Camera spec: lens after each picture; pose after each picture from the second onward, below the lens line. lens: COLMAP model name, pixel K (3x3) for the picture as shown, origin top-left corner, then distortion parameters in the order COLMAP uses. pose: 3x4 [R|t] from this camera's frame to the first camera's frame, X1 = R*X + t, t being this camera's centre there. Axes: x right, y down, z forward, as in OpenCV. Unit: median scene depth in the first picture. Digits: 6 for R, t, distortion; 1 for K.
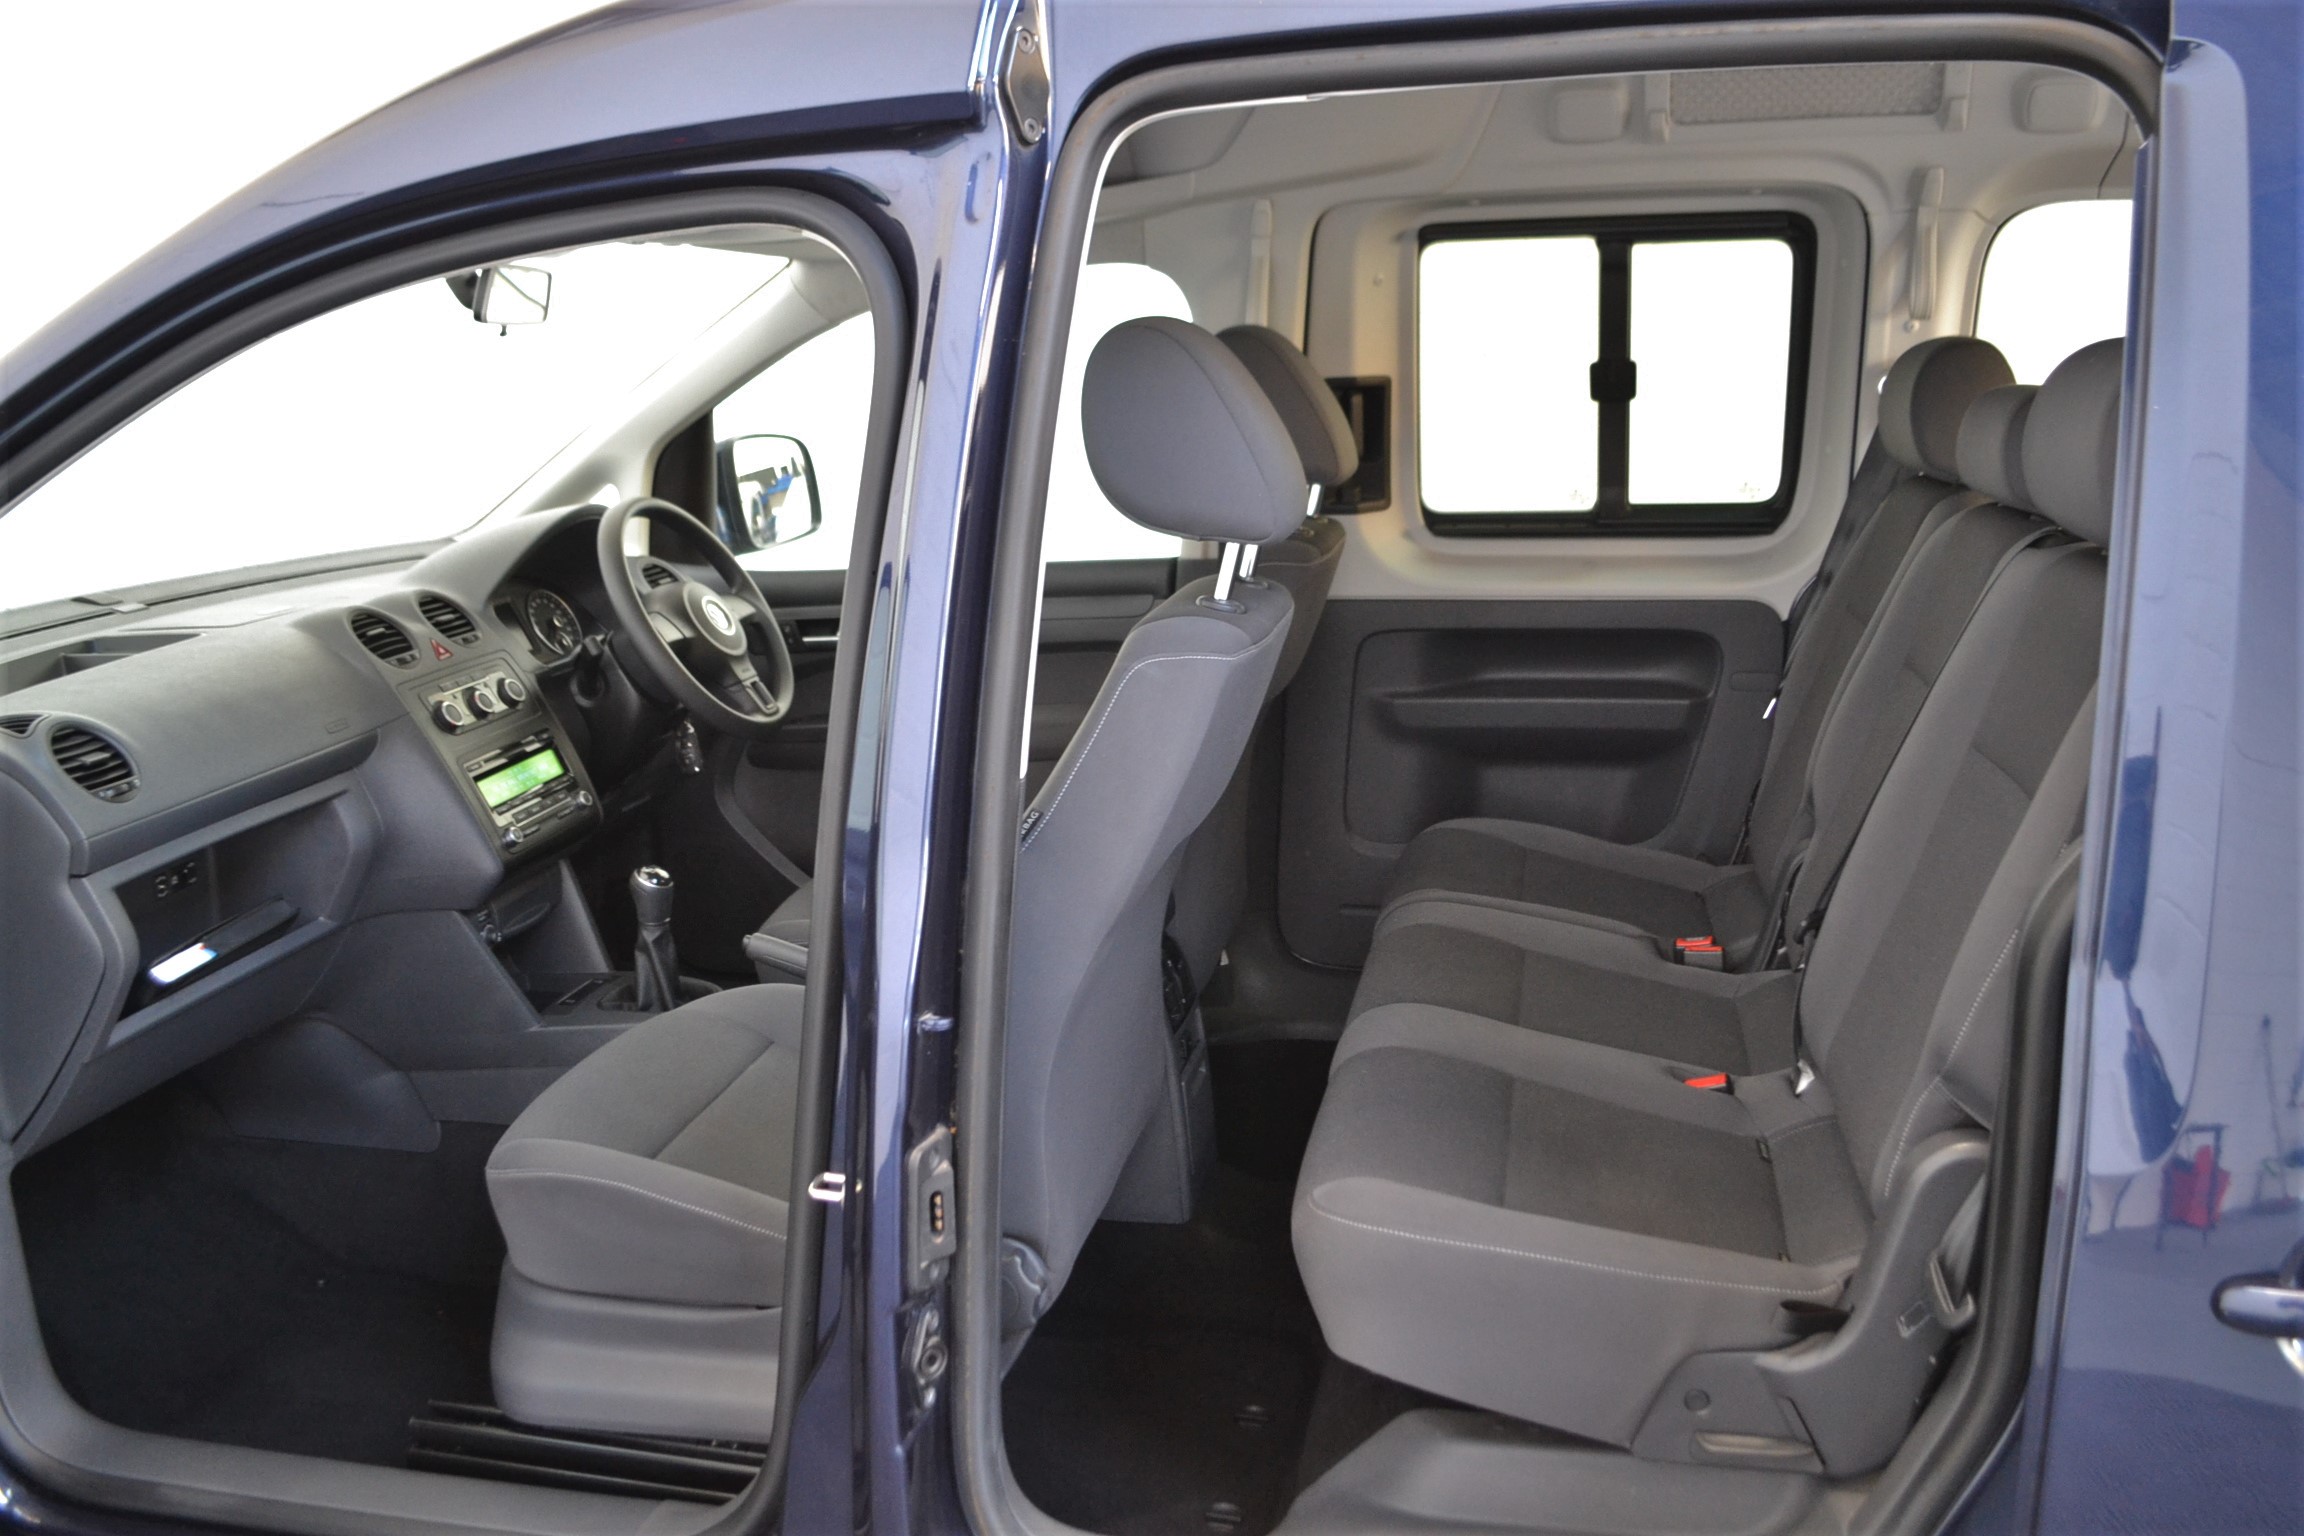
lens RADIAL K [[1955.5, 0, 1152.0], [0, 1955.5, 768.0], [0, 0, 1]] dist [-0.070242, -0.002593]
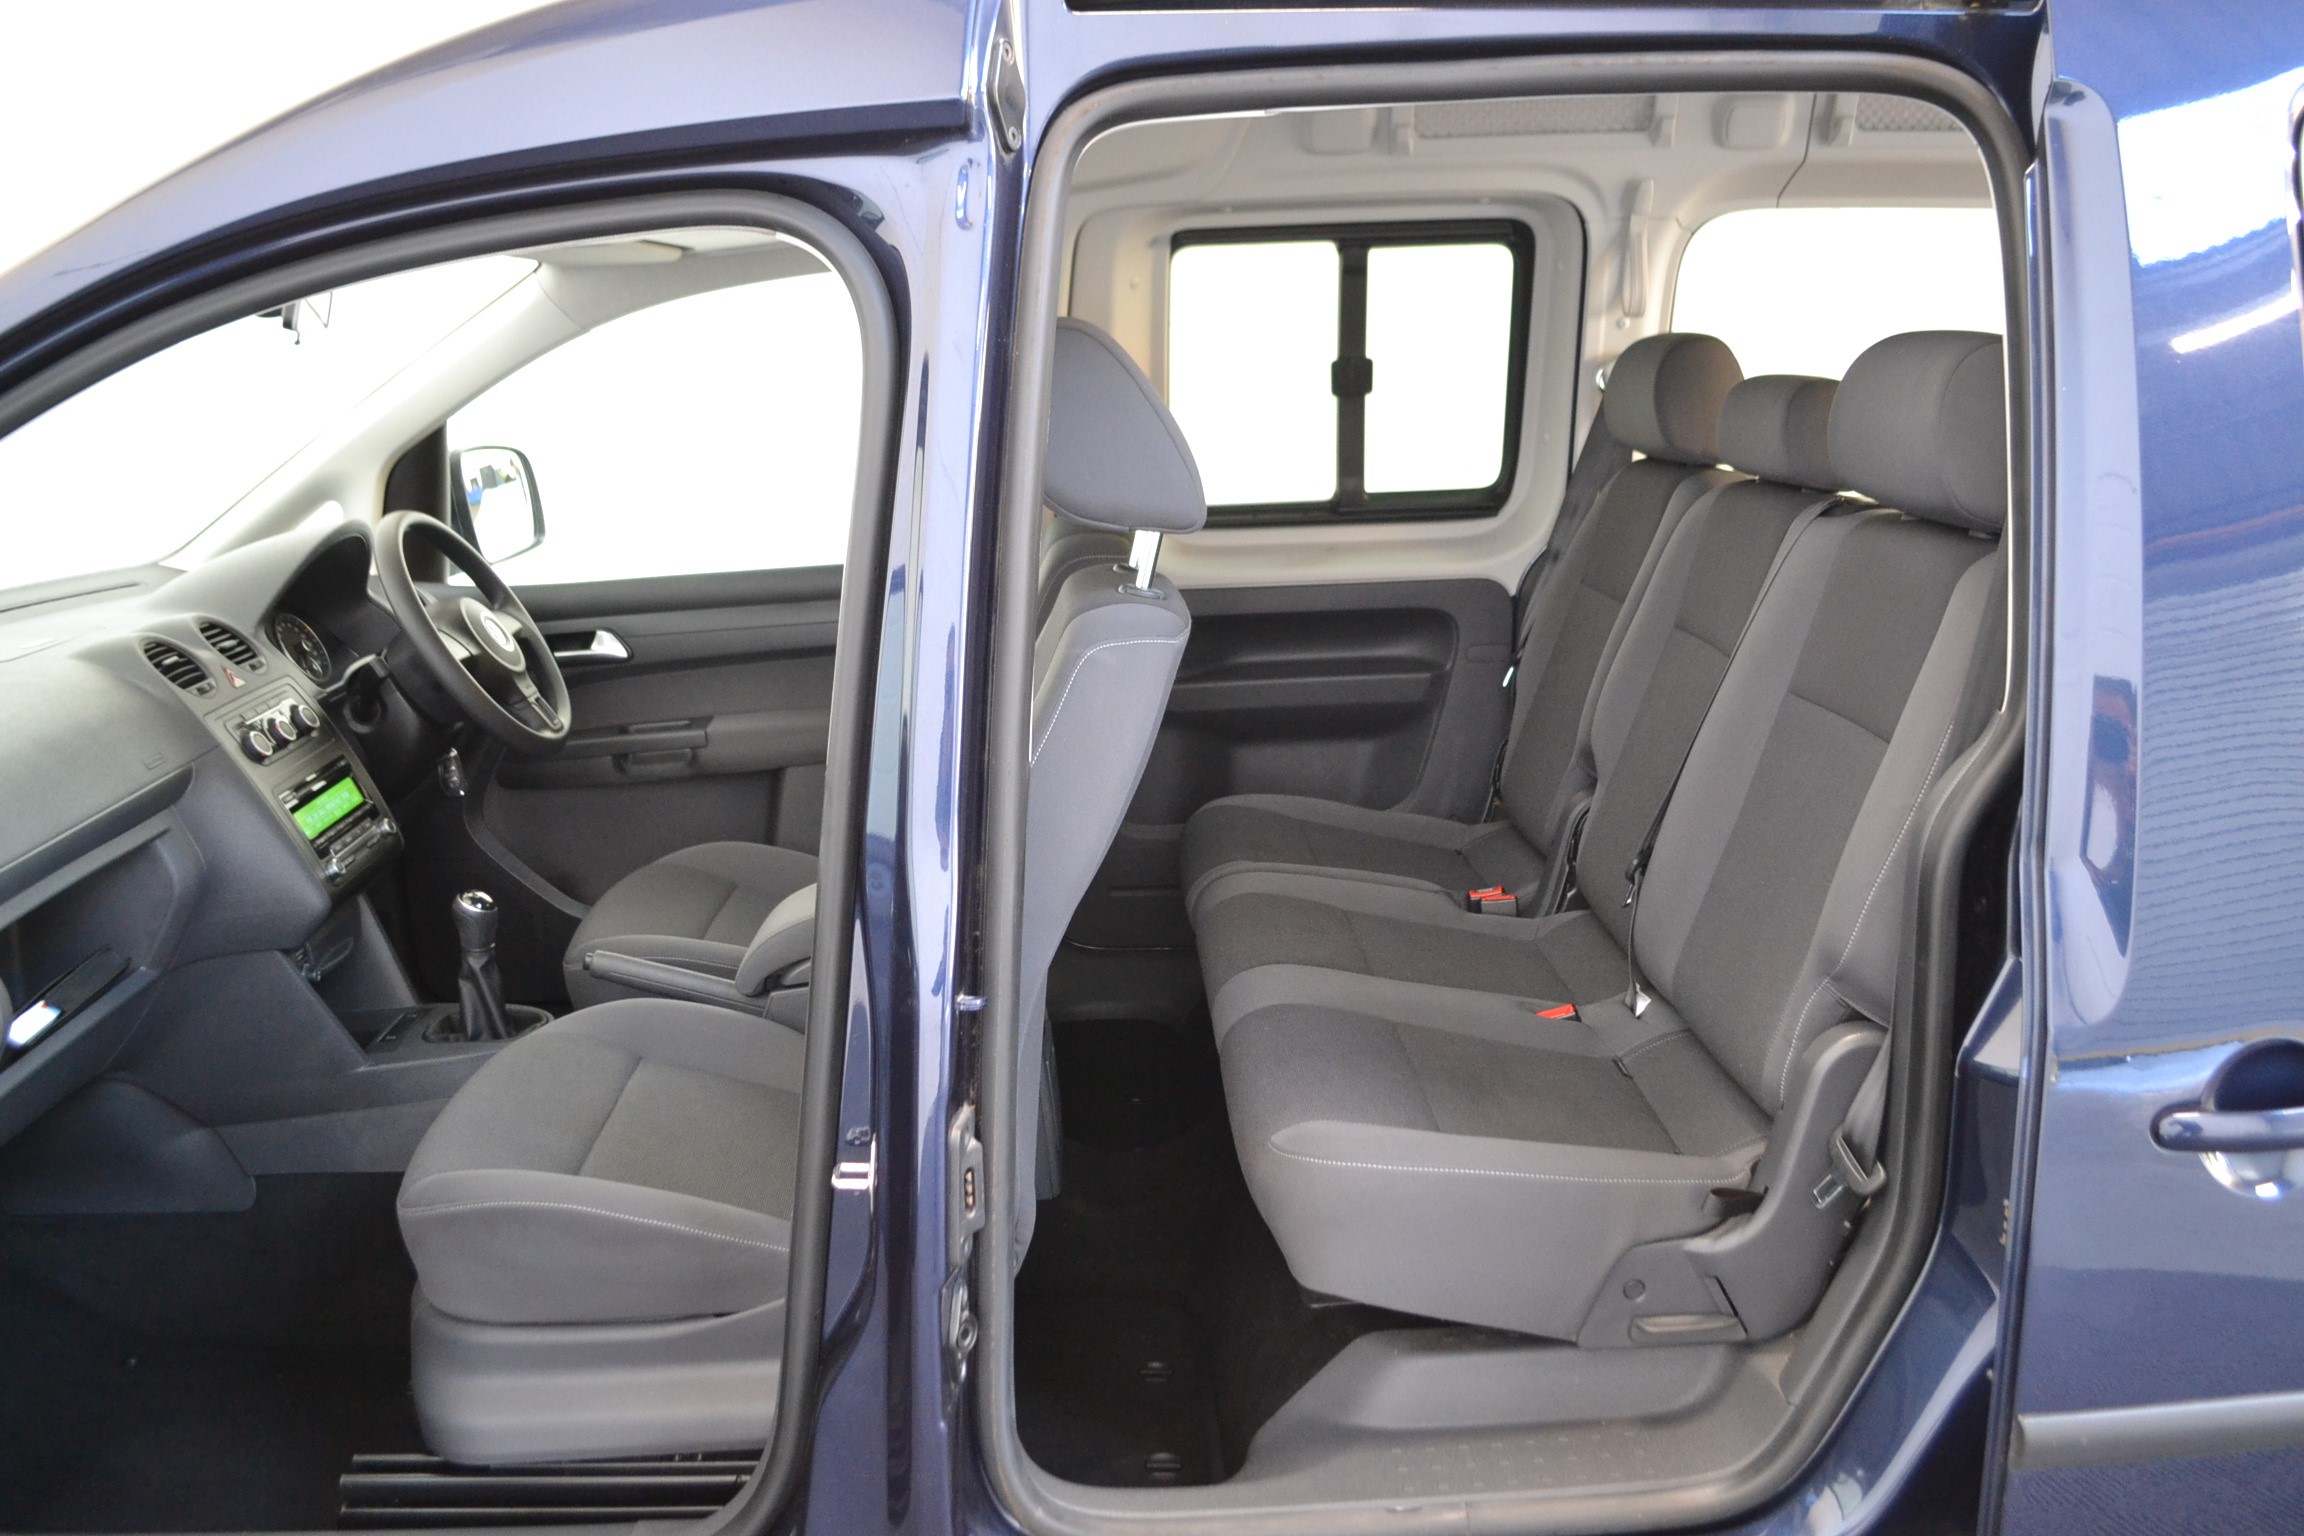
lens RADIAL K [[1955.5, 0, 1152.0], [0, 1955.5, 768.0], [0, 0, 1]] dist [-0.070242, -0.002593]
pose [[0.971007, -0.056877, 0.232187, -0.153647], [0.057477, 0.998338, 0.004186, 0.004986], [-0.232040, 0.009281, 0.972662, -0.015881]]
